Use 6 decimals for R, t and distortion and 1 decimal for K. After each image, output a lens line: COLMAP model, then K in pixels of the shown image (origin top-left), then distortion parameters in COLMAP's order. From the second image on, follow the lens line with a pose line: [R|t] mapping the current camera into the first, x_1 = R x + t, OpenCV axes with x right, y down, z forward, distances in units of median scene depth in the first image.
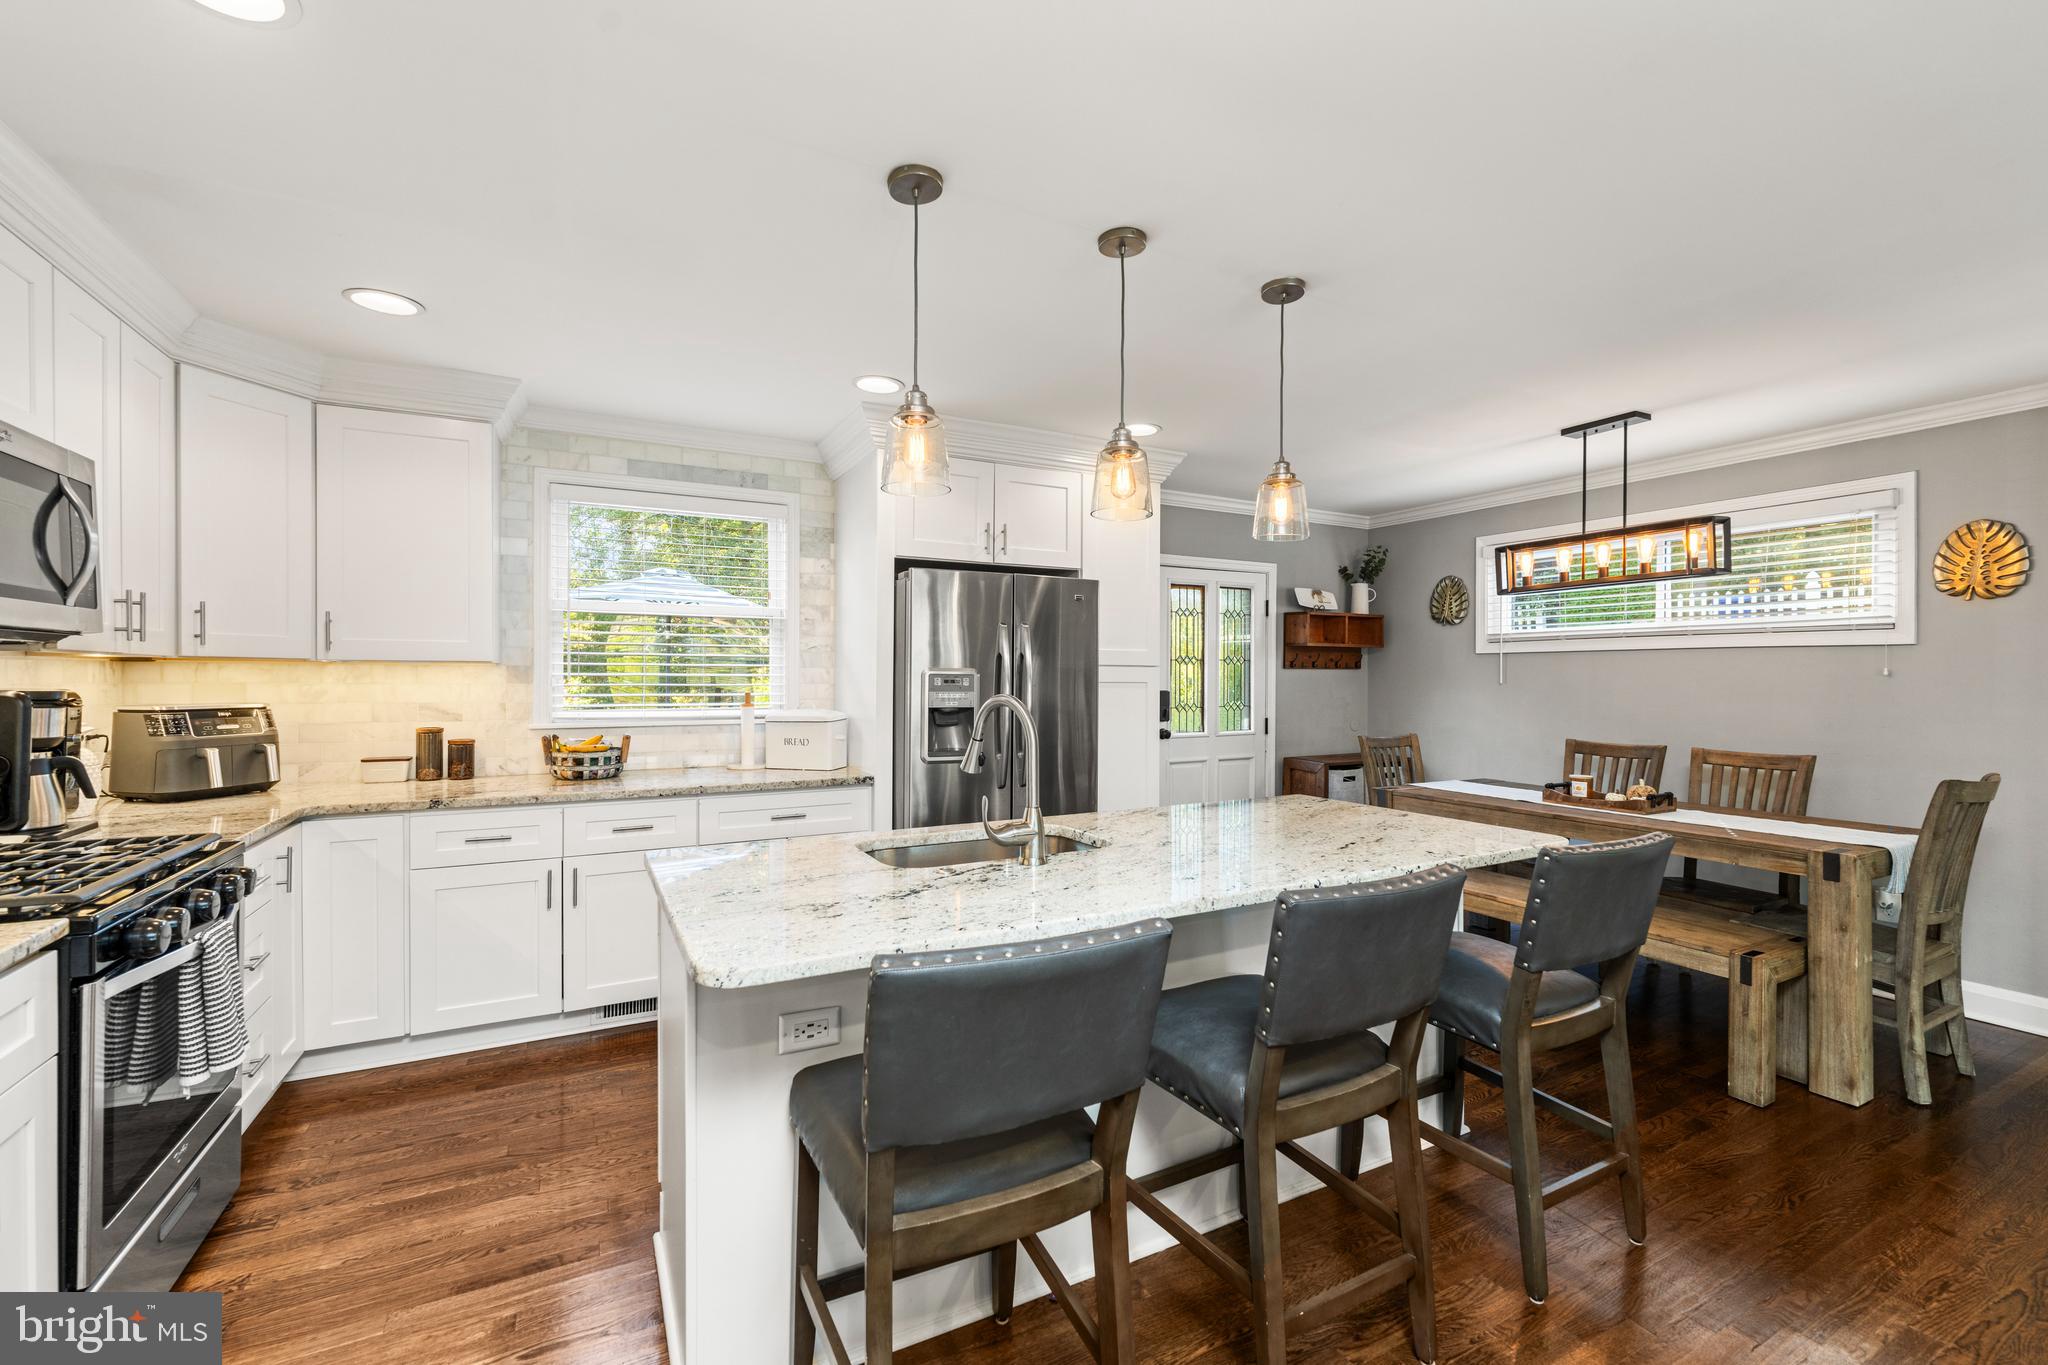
lens RADIAL K [[850.4, 0, 1024.0], [0, 850.4, 682.5], [0, 0, 1]] dist [-0.000933, -0.000402]
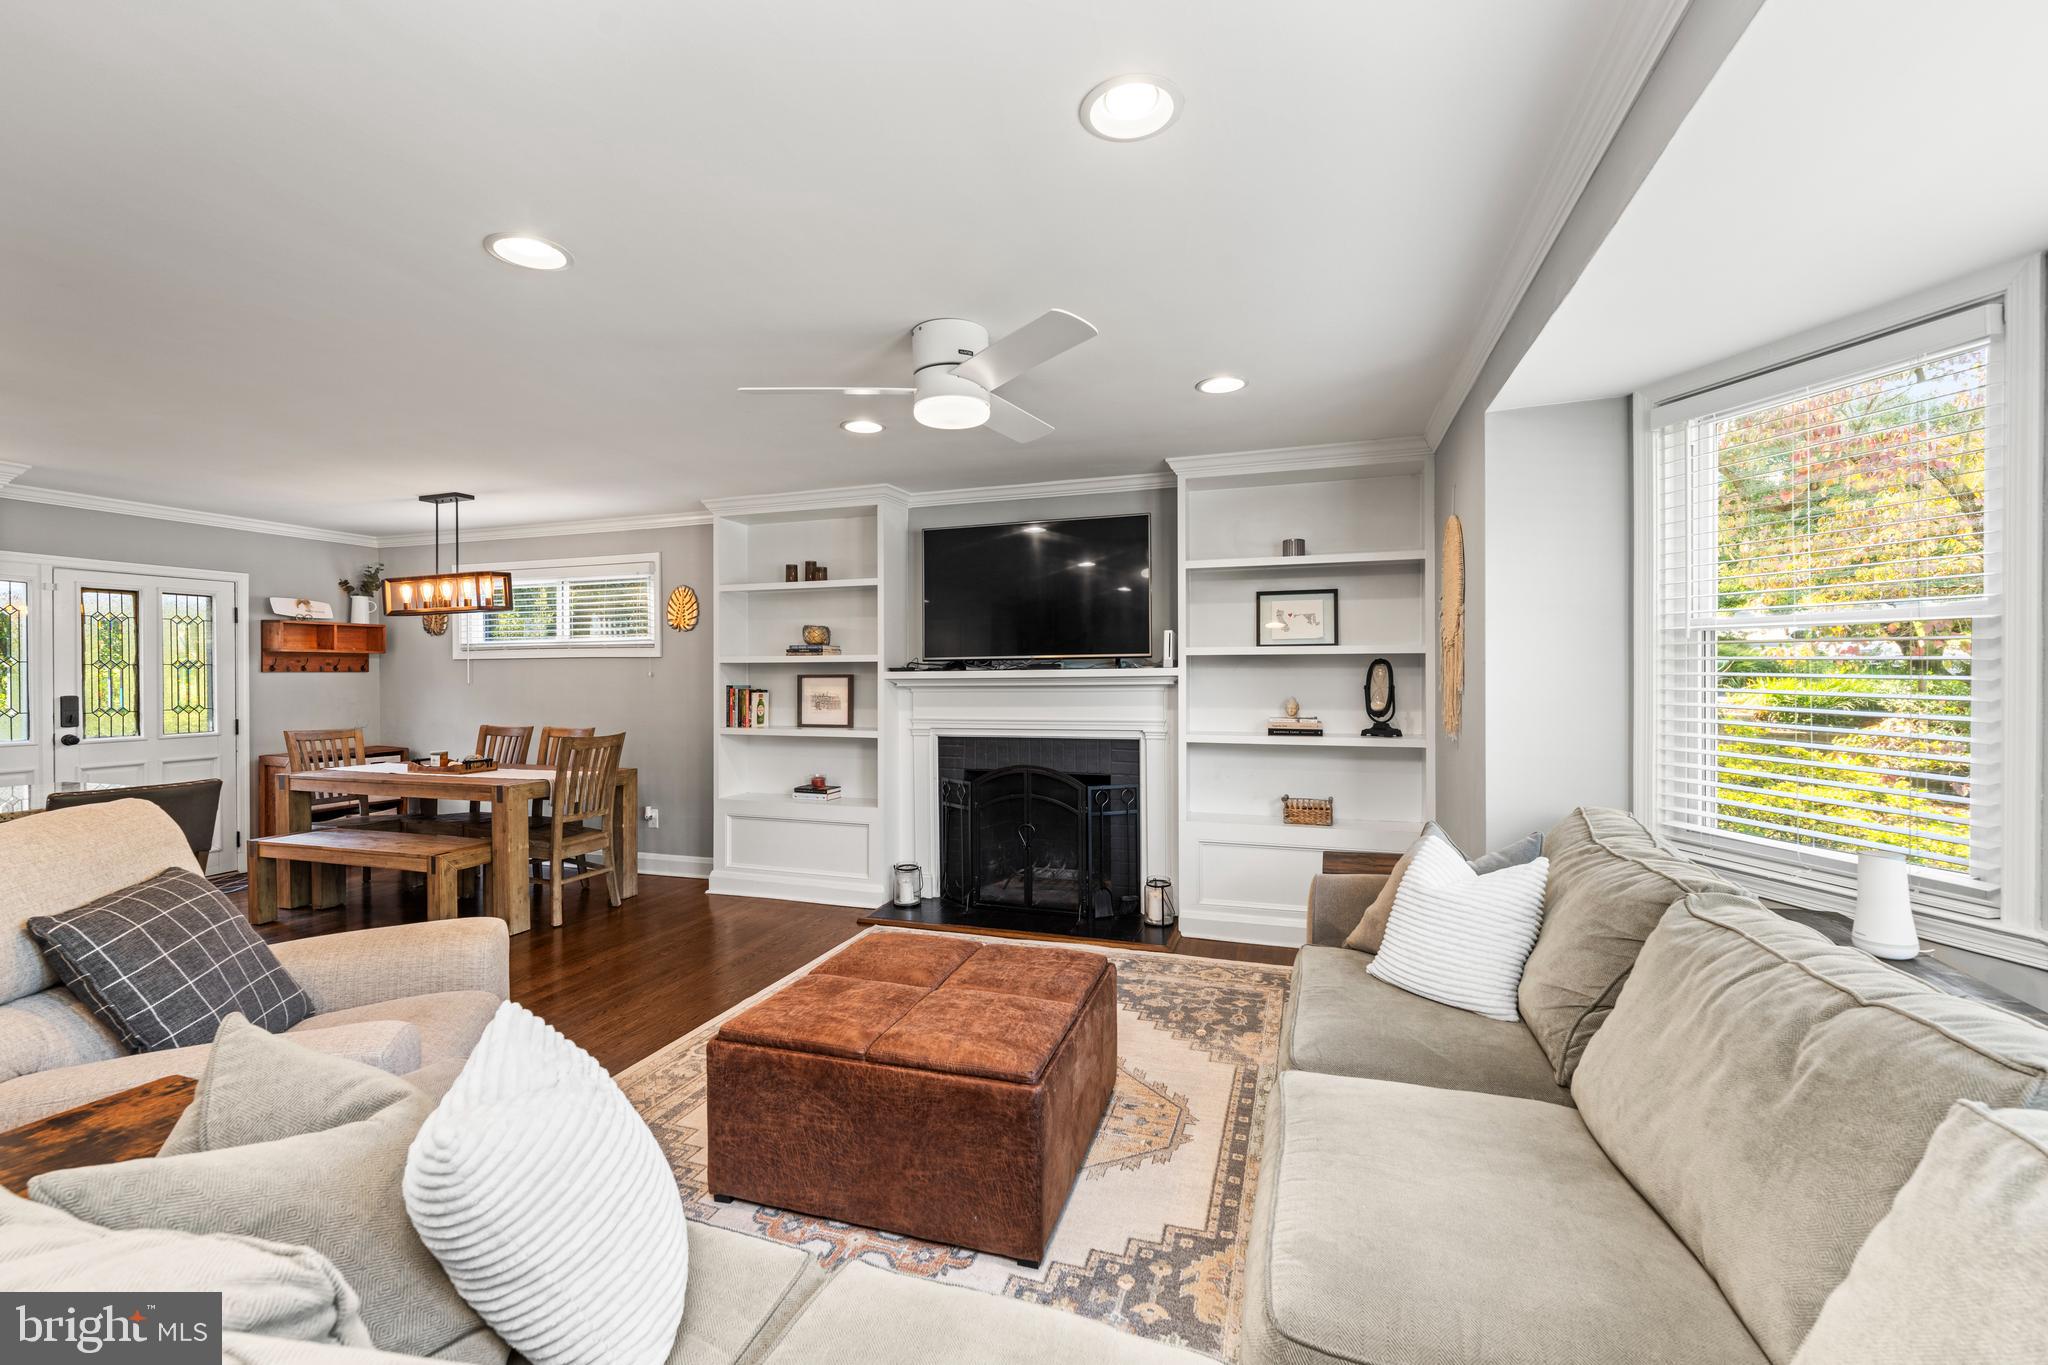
lens RADIAL K [[860.0, 0, 1022.1], [0, 860.0, 675.8], [0, 0, 1]] dist [0.001554, -0.000063]
pose [[0.730376, -0.008253, 0.682996, 0.341581], [0.012602, 0.999920, -0.001393, 0.001857], [-0.682929, 0.009624, 0.730421, -0.565092]]
